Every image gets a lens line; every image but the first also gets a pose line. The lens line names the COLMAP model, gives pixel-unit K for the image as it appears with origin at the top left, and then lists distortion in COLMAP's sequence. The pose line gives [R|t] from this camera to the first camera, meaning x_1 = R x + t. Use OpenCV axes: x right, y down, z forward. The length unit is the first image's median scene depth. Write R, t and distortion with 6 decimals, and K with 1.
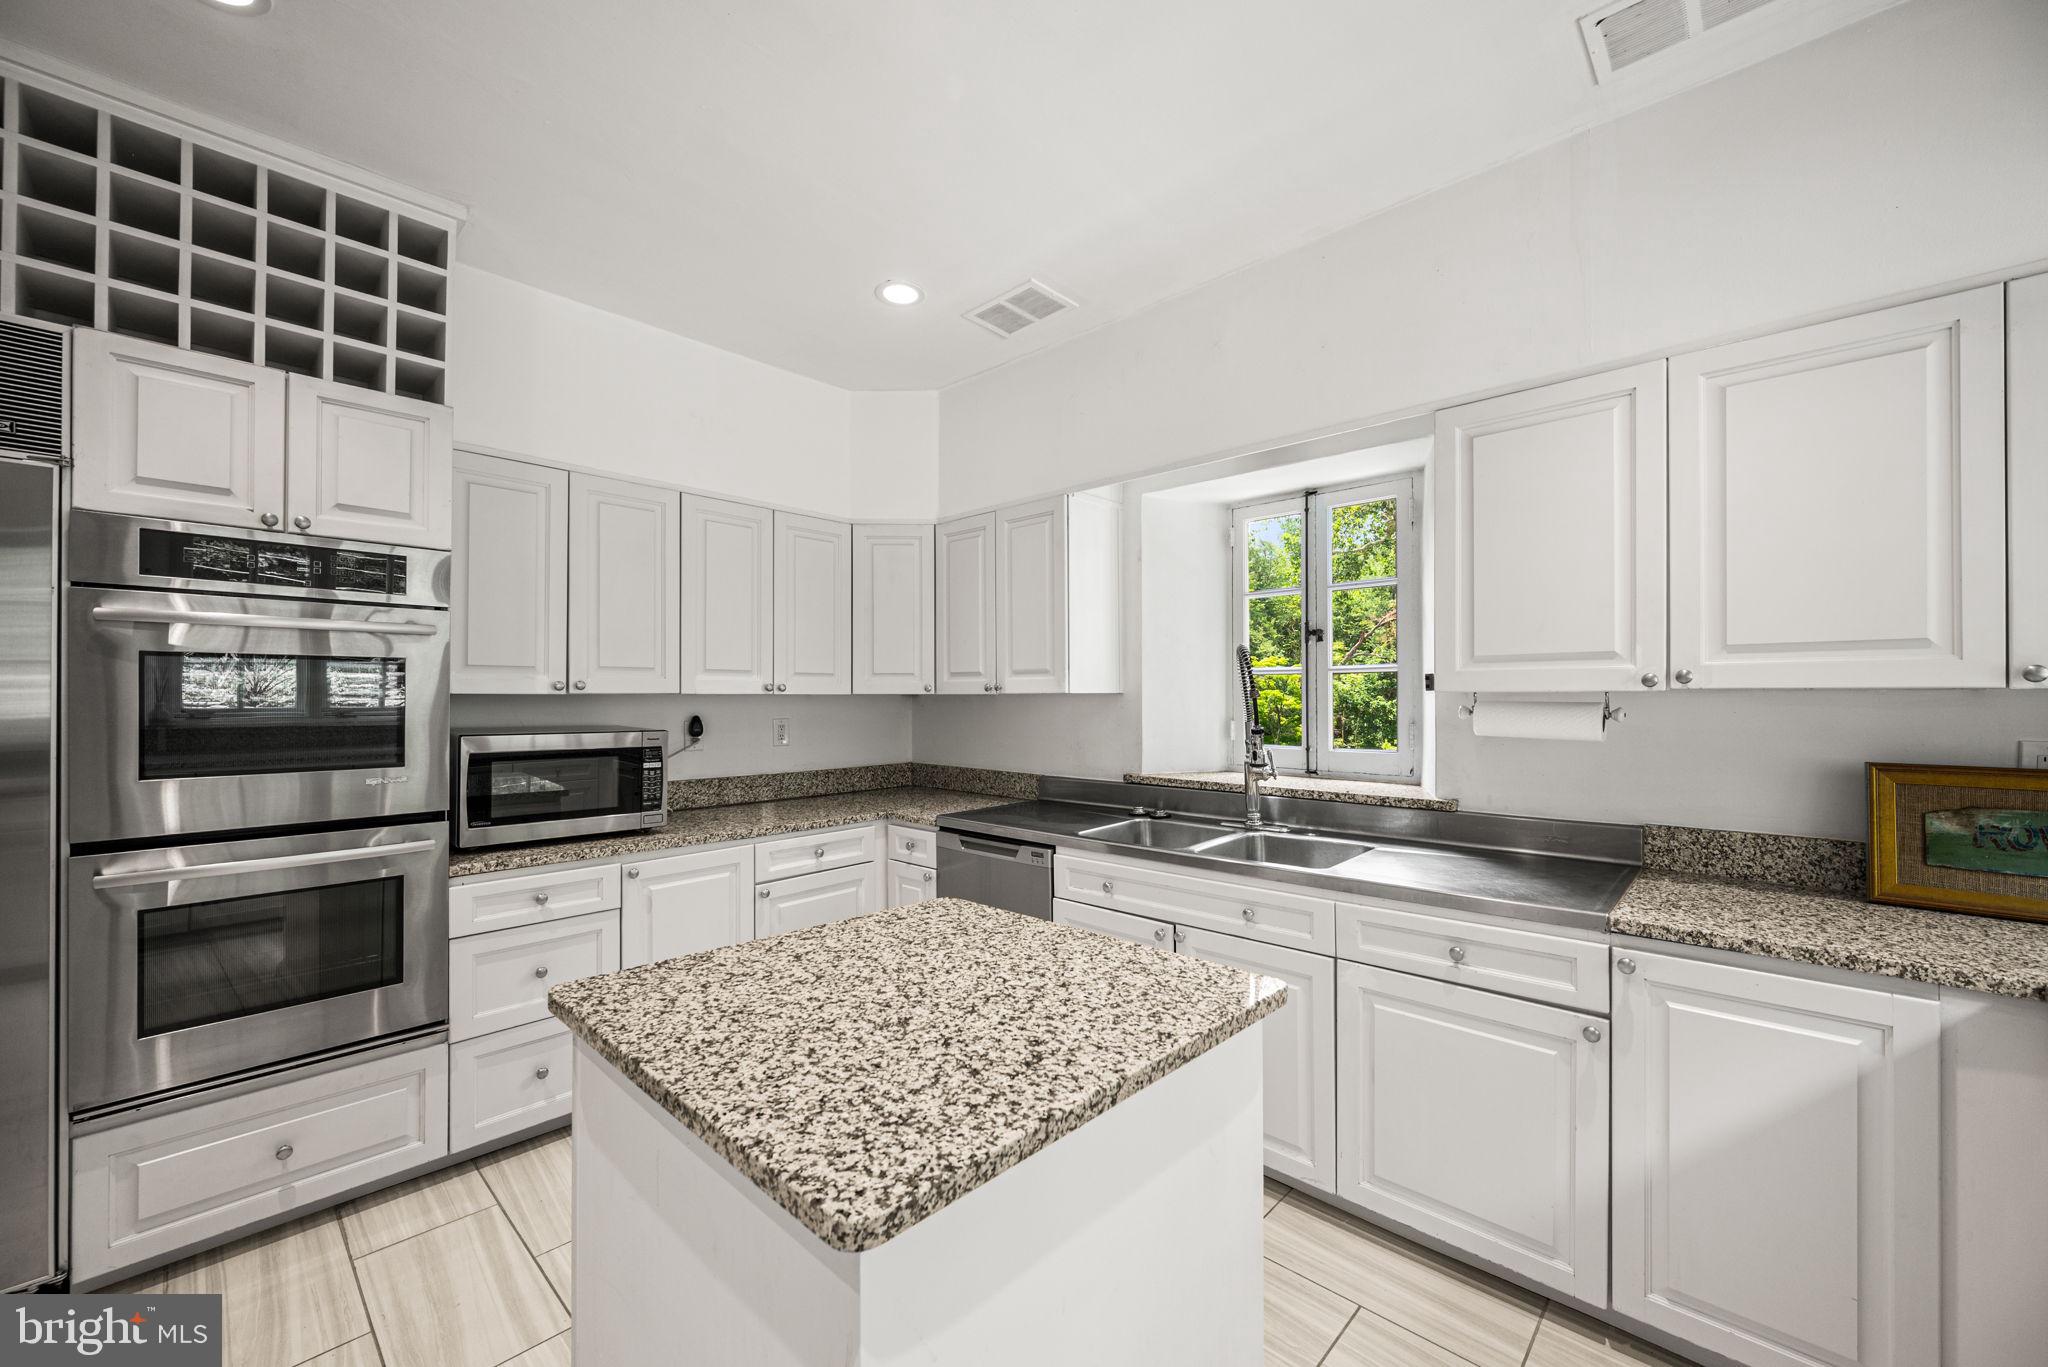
lens RADIAL K [[800.1, 0, 1024.7], [0, 800.1, 696.2], [0, 0, 1]] dist [-0.004285, 0.000446]
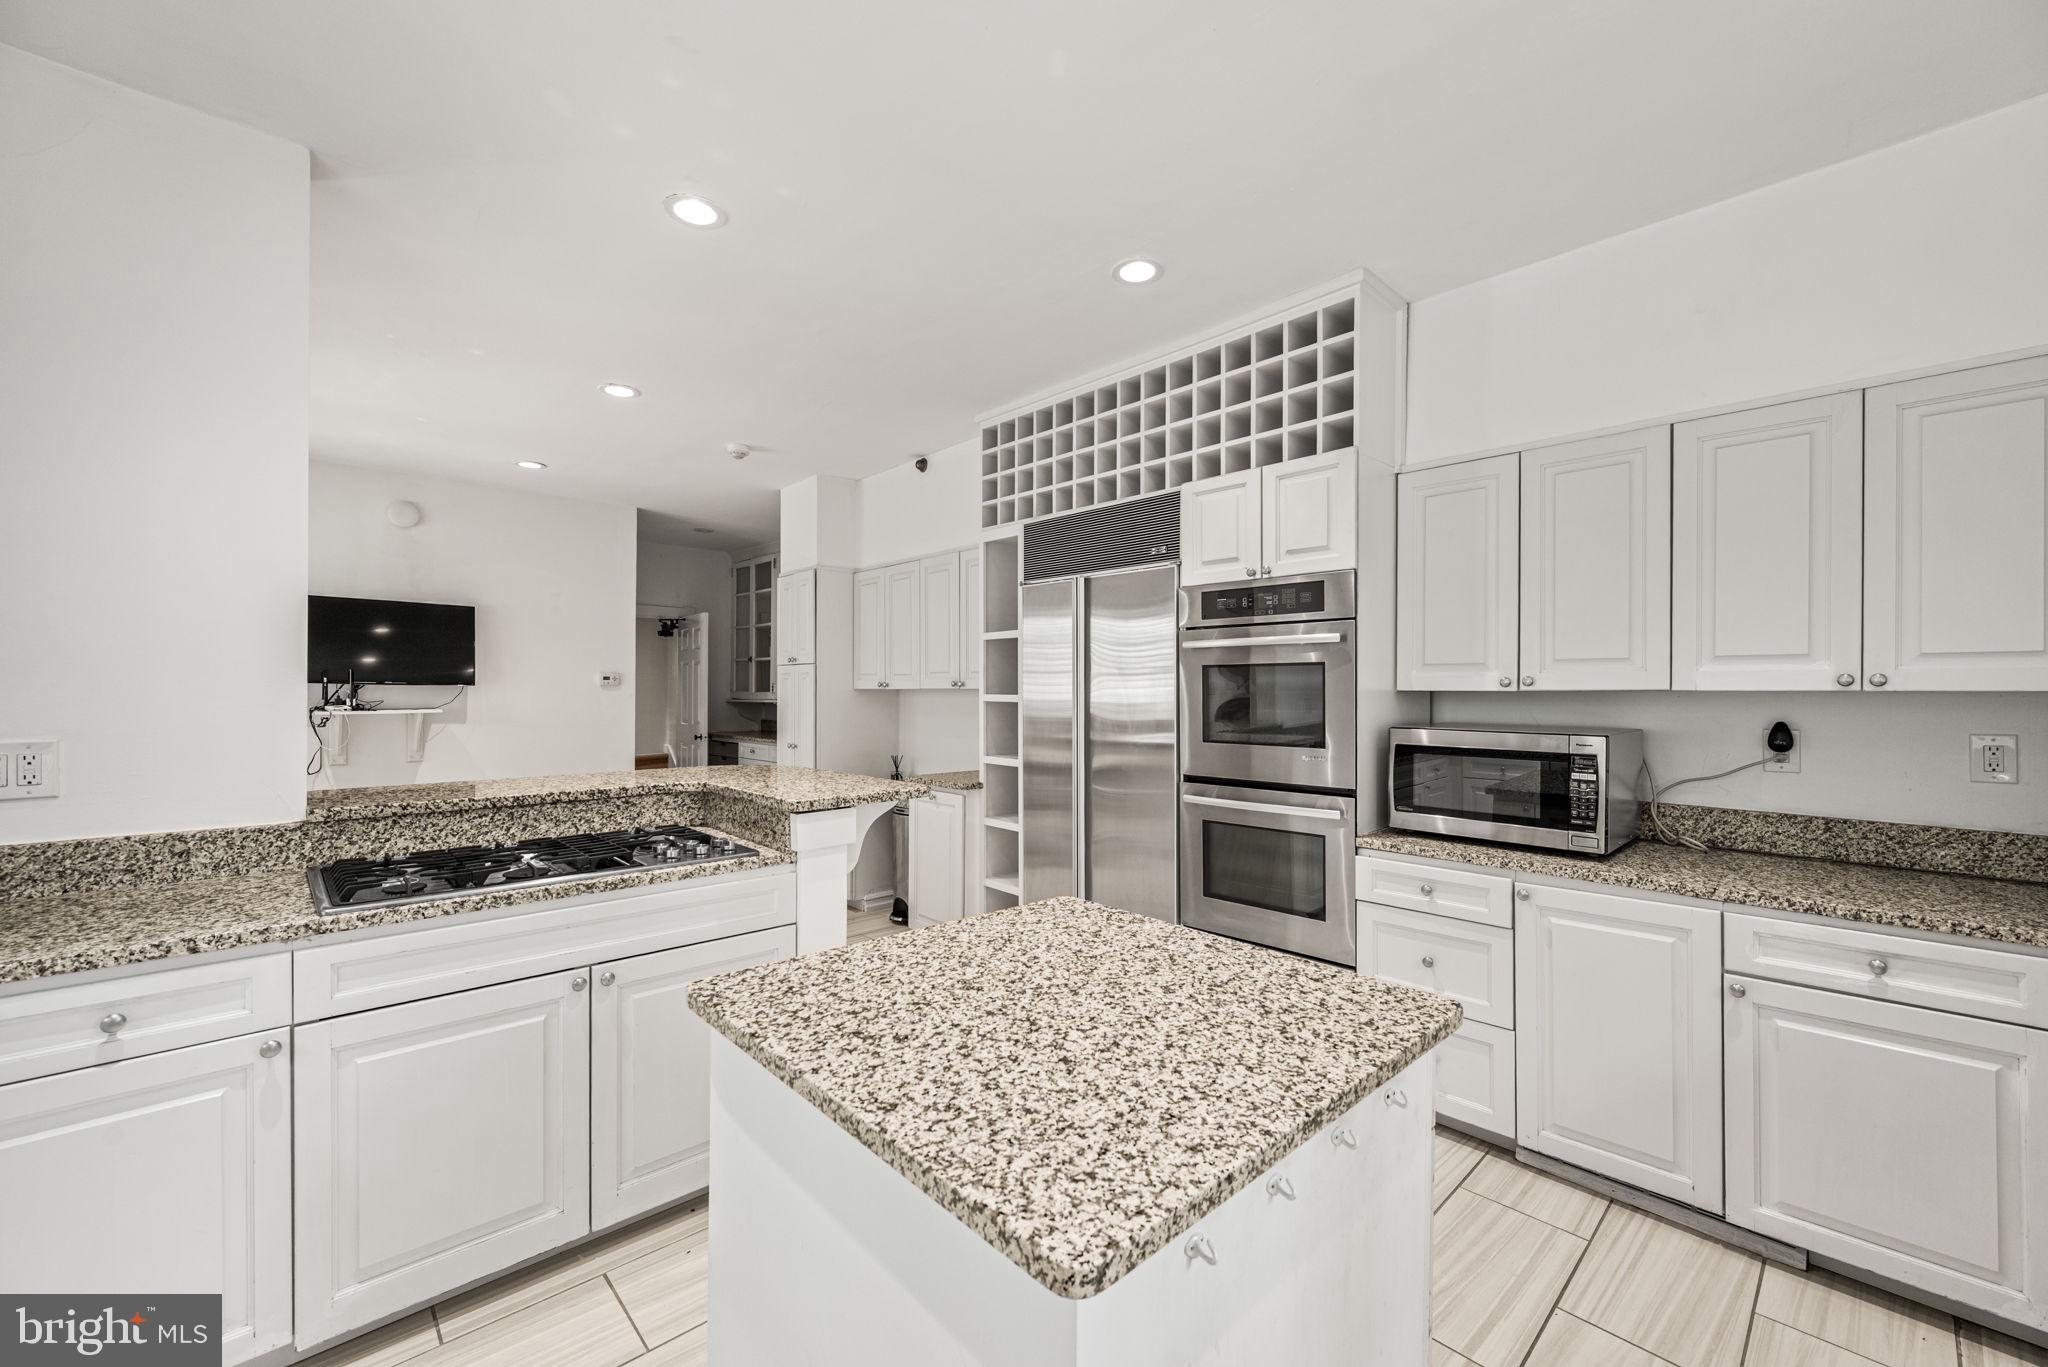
lens RADIAL K [[800.1, 0, 1027.6], [0, 800.1, 692.7], [0, 0, 1]] dist [-0.004285, 0.000446]
pose [[-0.047700, 0.002141, -0.998859, 0.777592], [-0.004319, 0.999988, 0.002350, 0.000259], [0.998852, 0.004426, -0.047691, 0.934990]]
